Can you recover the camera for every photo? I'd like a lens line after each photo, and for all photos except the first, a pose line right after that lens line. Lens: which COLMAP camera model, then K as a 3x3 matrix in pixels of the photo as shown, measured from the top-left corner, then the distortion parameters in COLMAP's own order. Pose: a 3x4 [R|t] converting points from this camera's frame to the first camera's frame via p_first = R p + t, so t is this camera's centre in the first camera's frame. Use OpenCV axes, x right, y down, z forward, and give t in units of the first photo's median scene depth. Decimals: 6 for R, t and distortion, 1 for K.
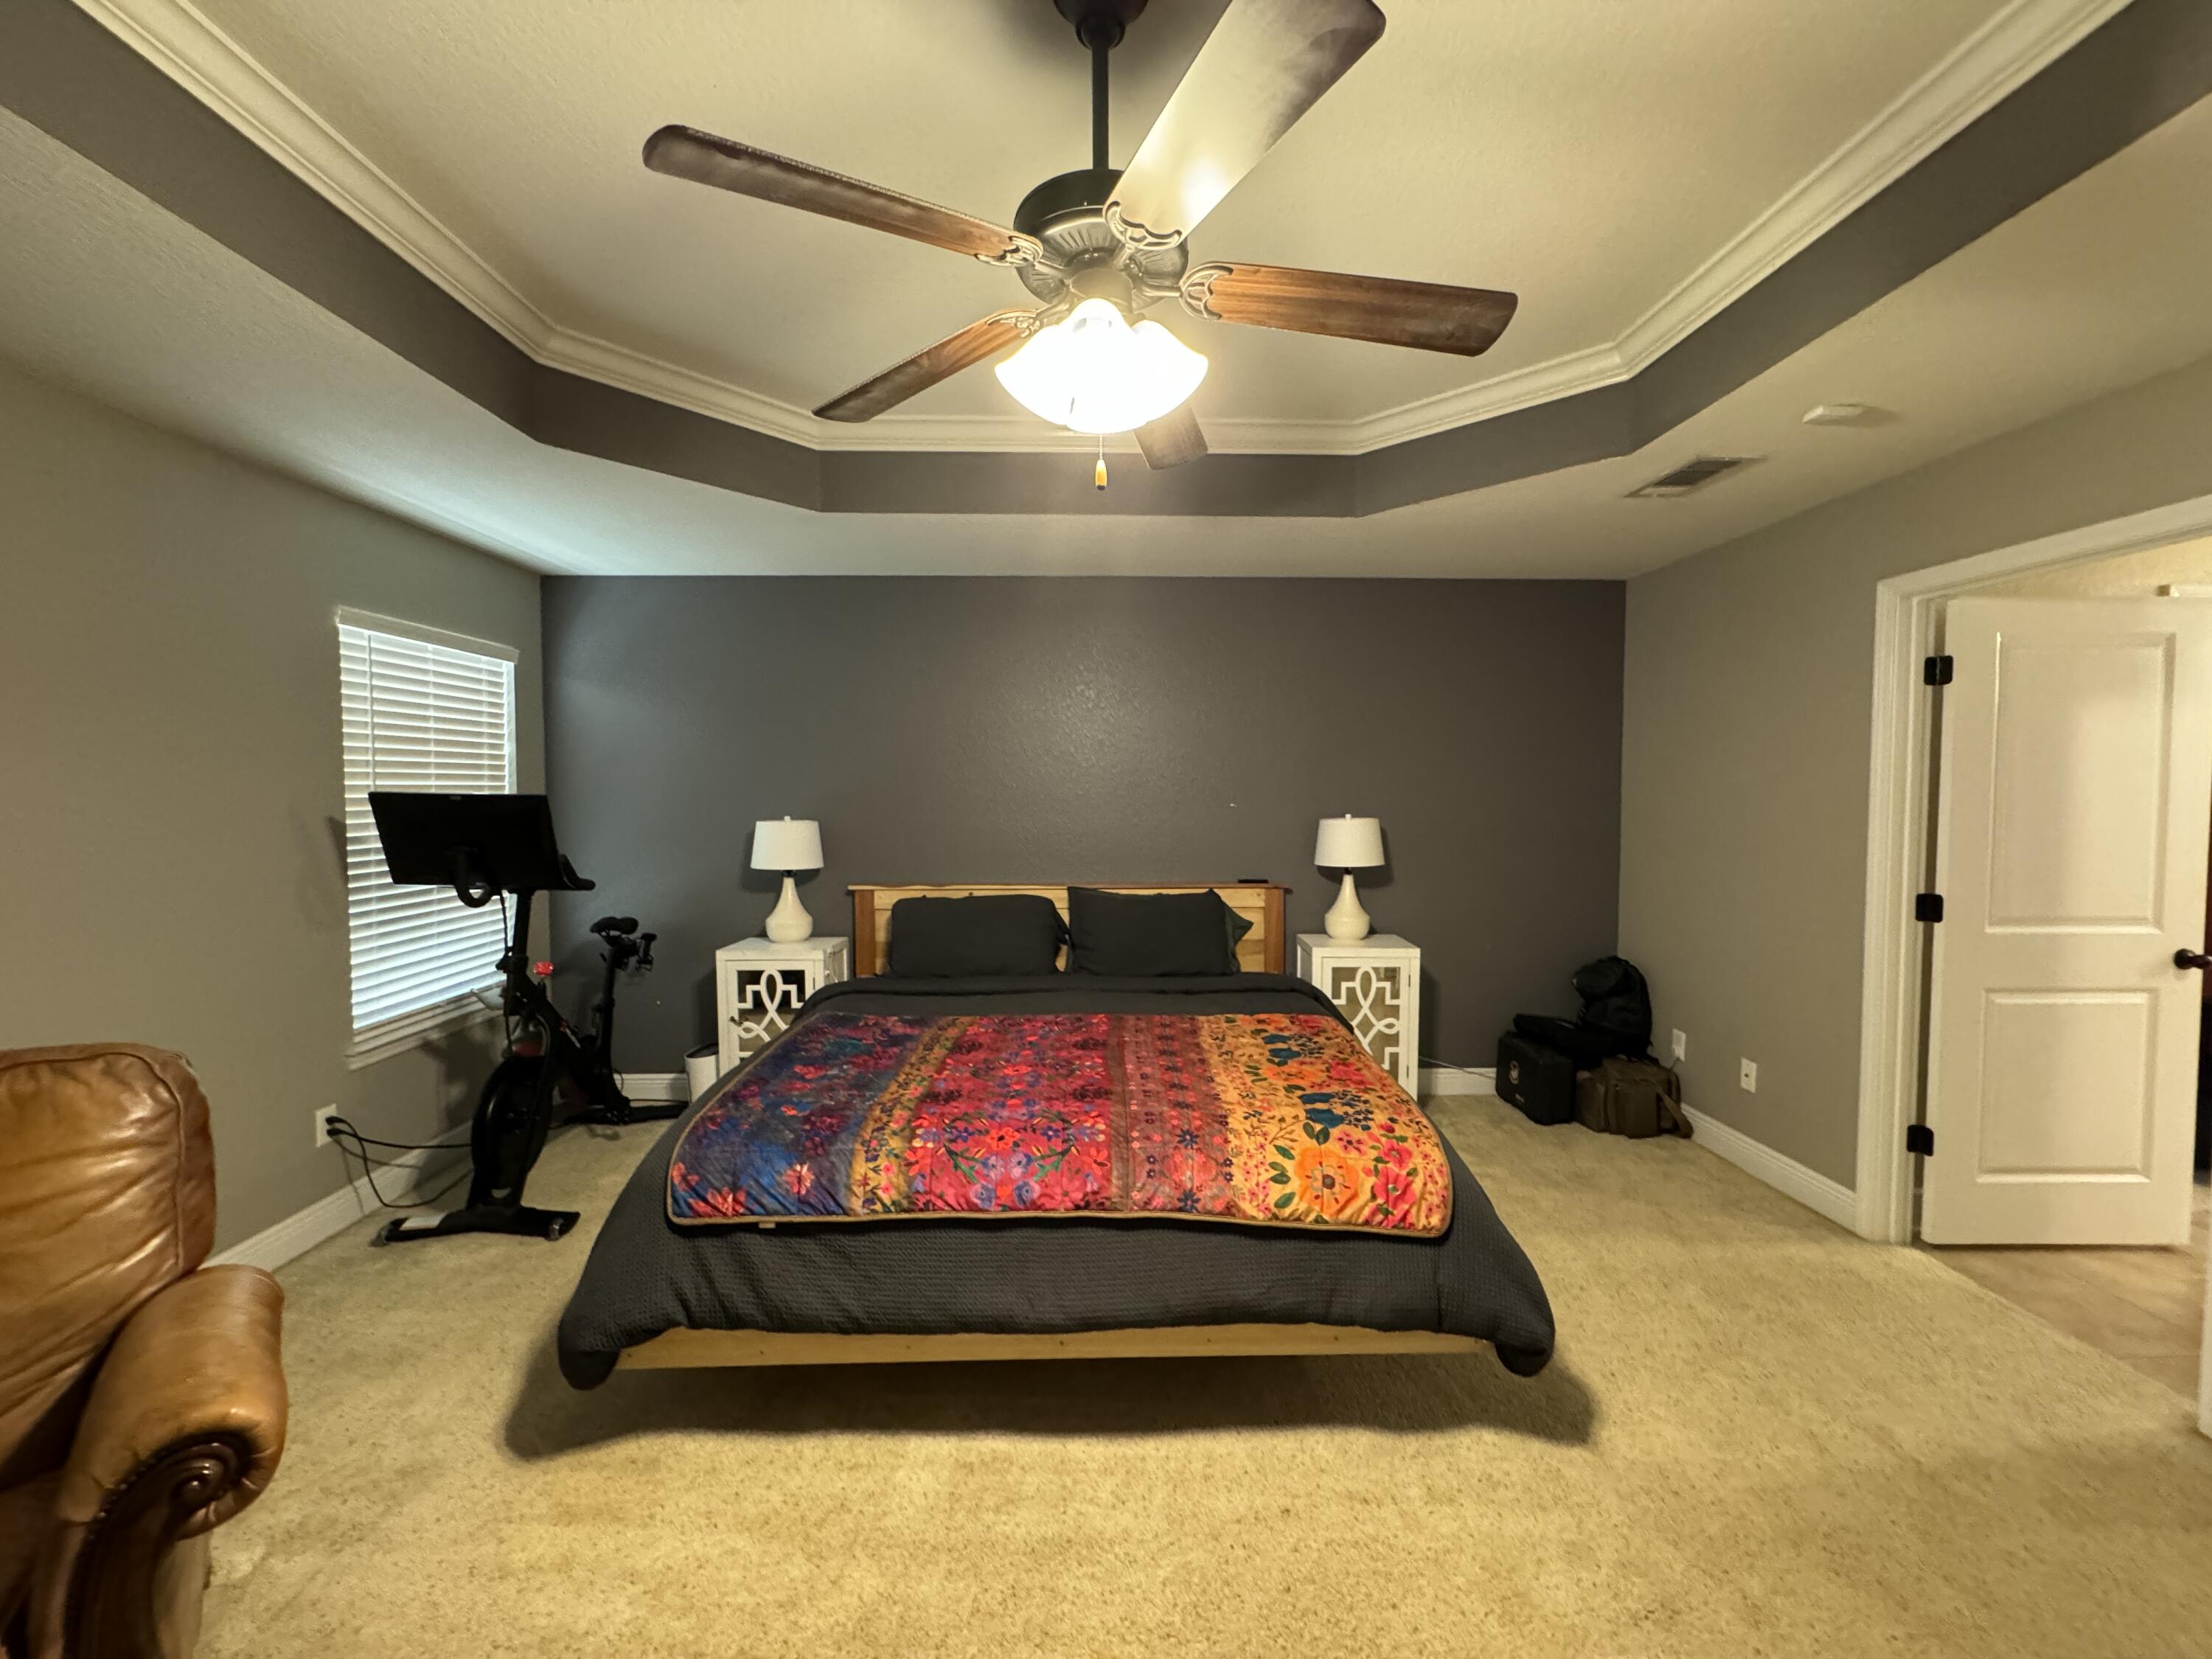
lens RADIAL K [[878.0, 0, 1104.6], [0, 878.0, 824.2], [0, 0, 1]] dist [-0.002213, 0.000423]
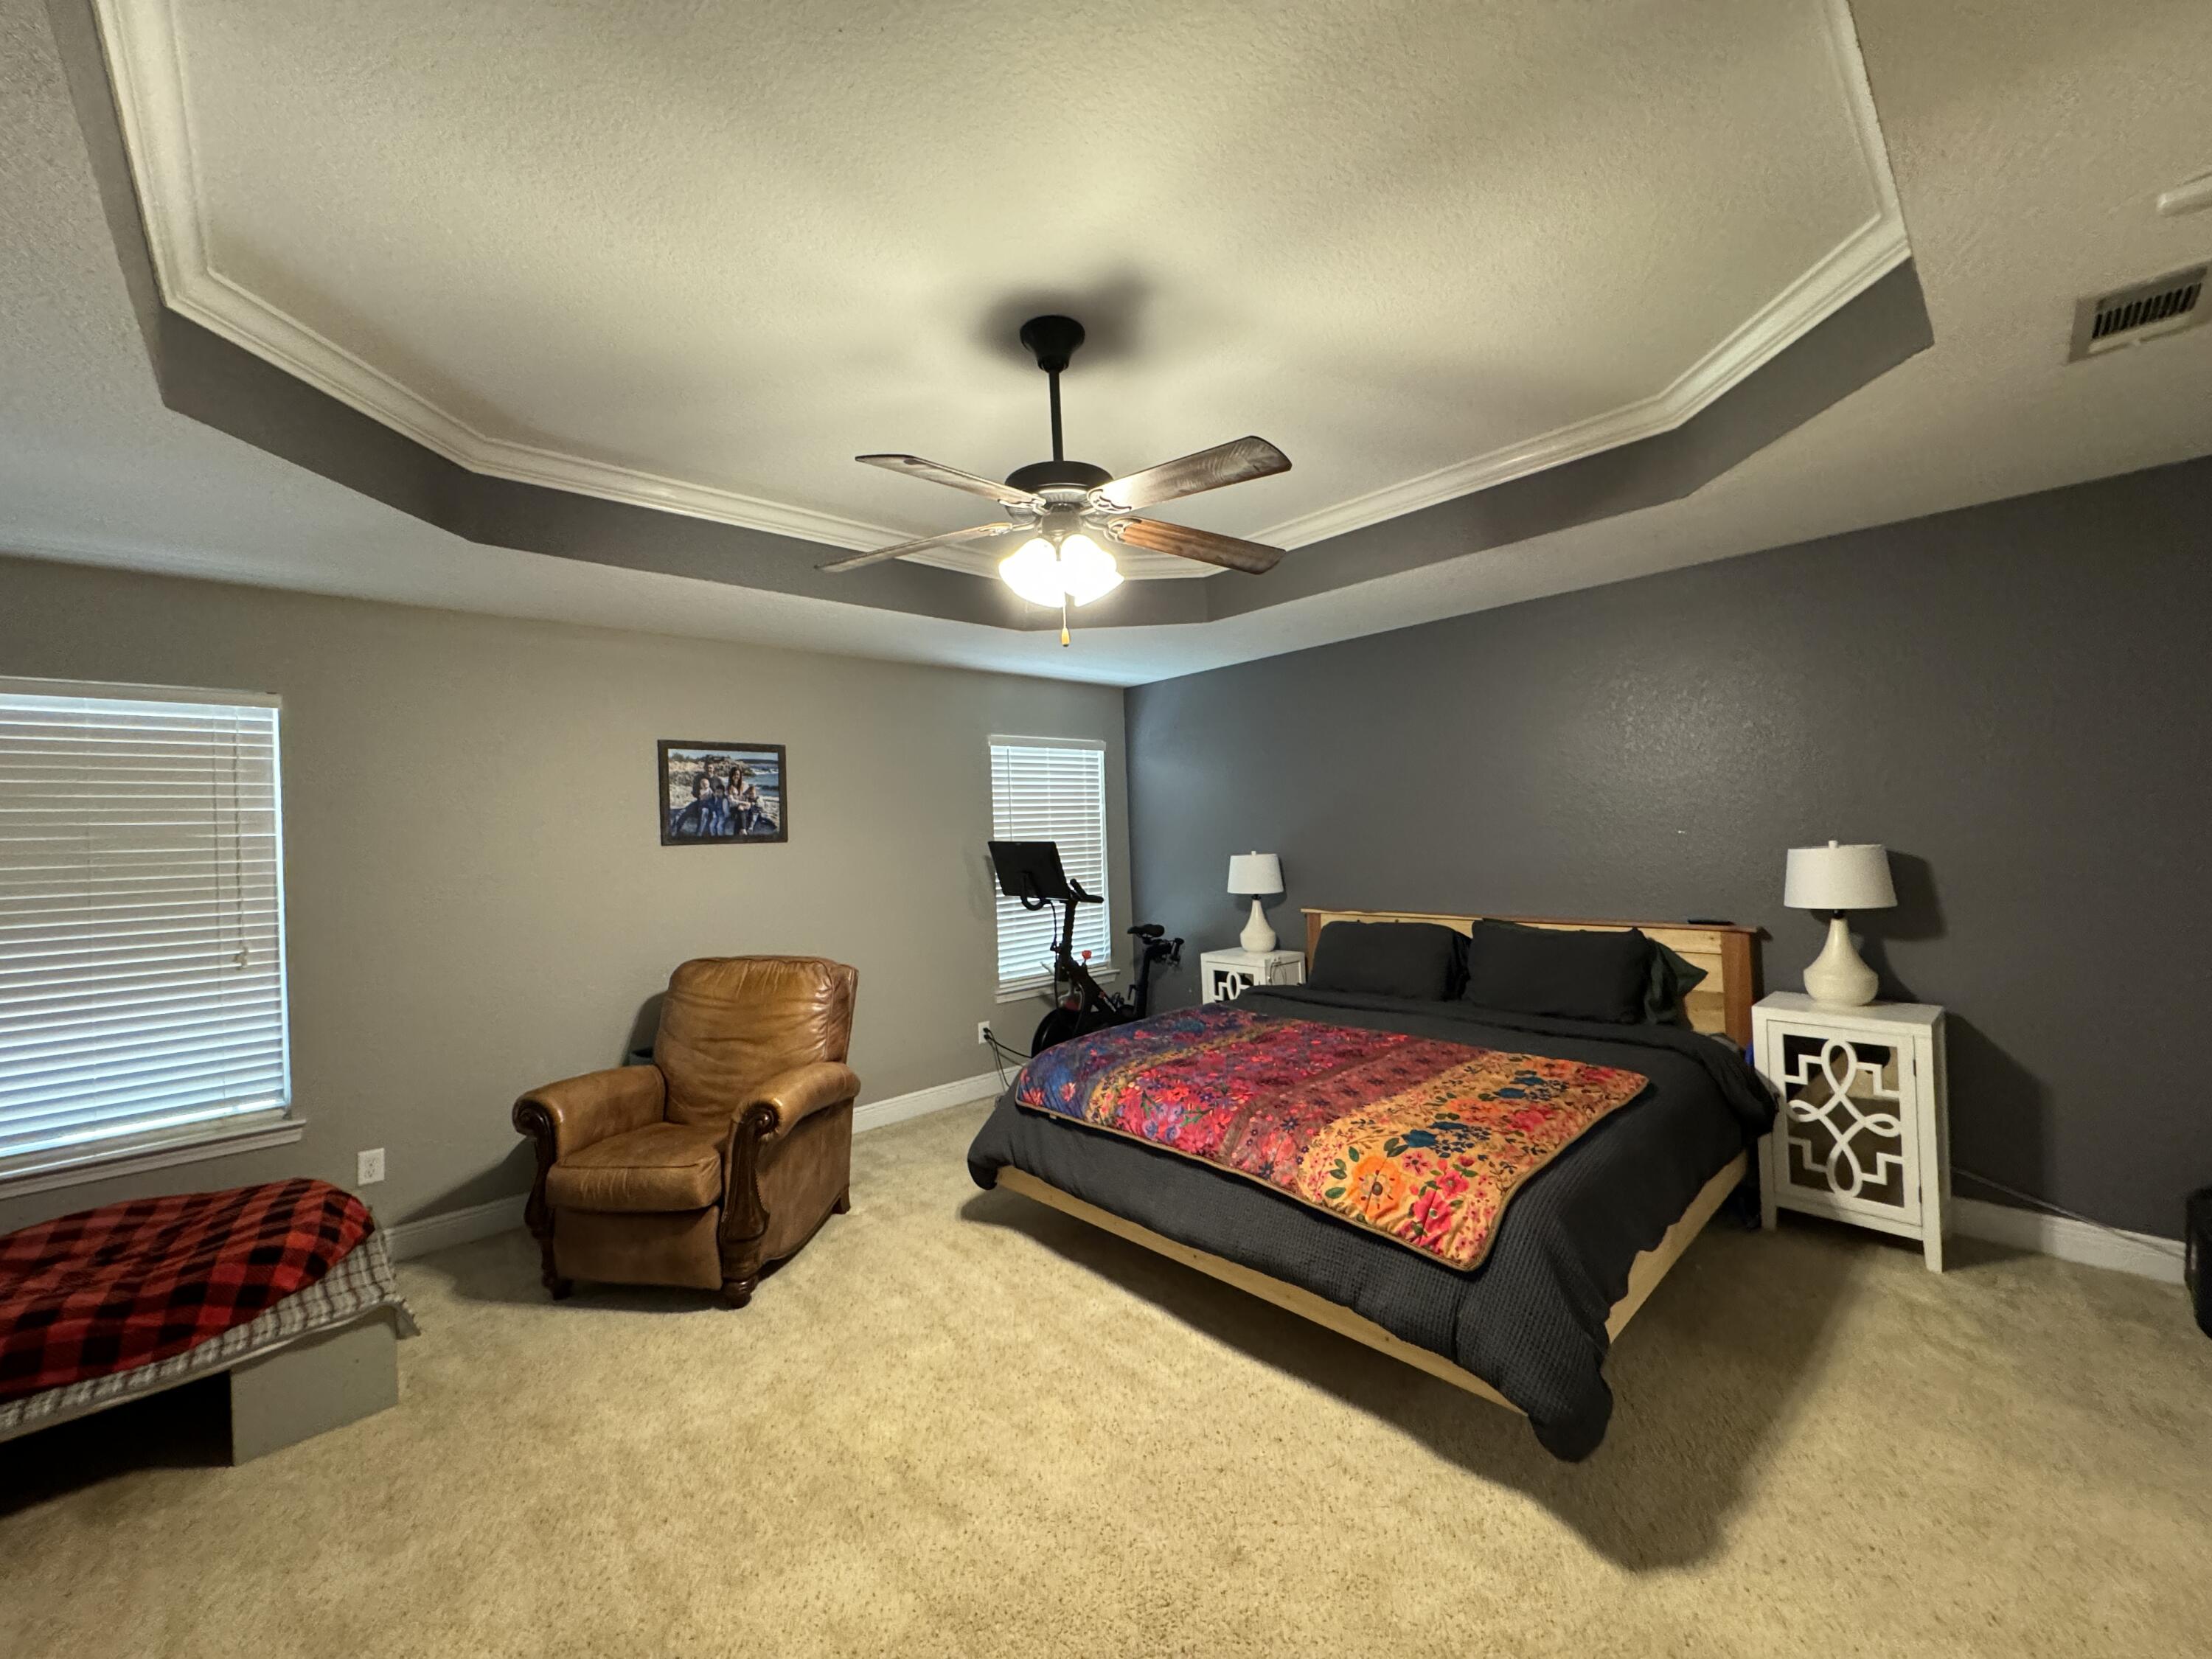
lens RADIAL K [[878.0, 0, 1112.5], [0, 878.0, 826.8], [0, 0, 1]] dist [-0.002213, 0.000423]
pose [[0.667123, -0.031391, -0.744286, 0.798839], [0.008170, 0.999360, -0.034826, -0.003652], [0.744903, 0.017153, 0.666953, 0.024373]]
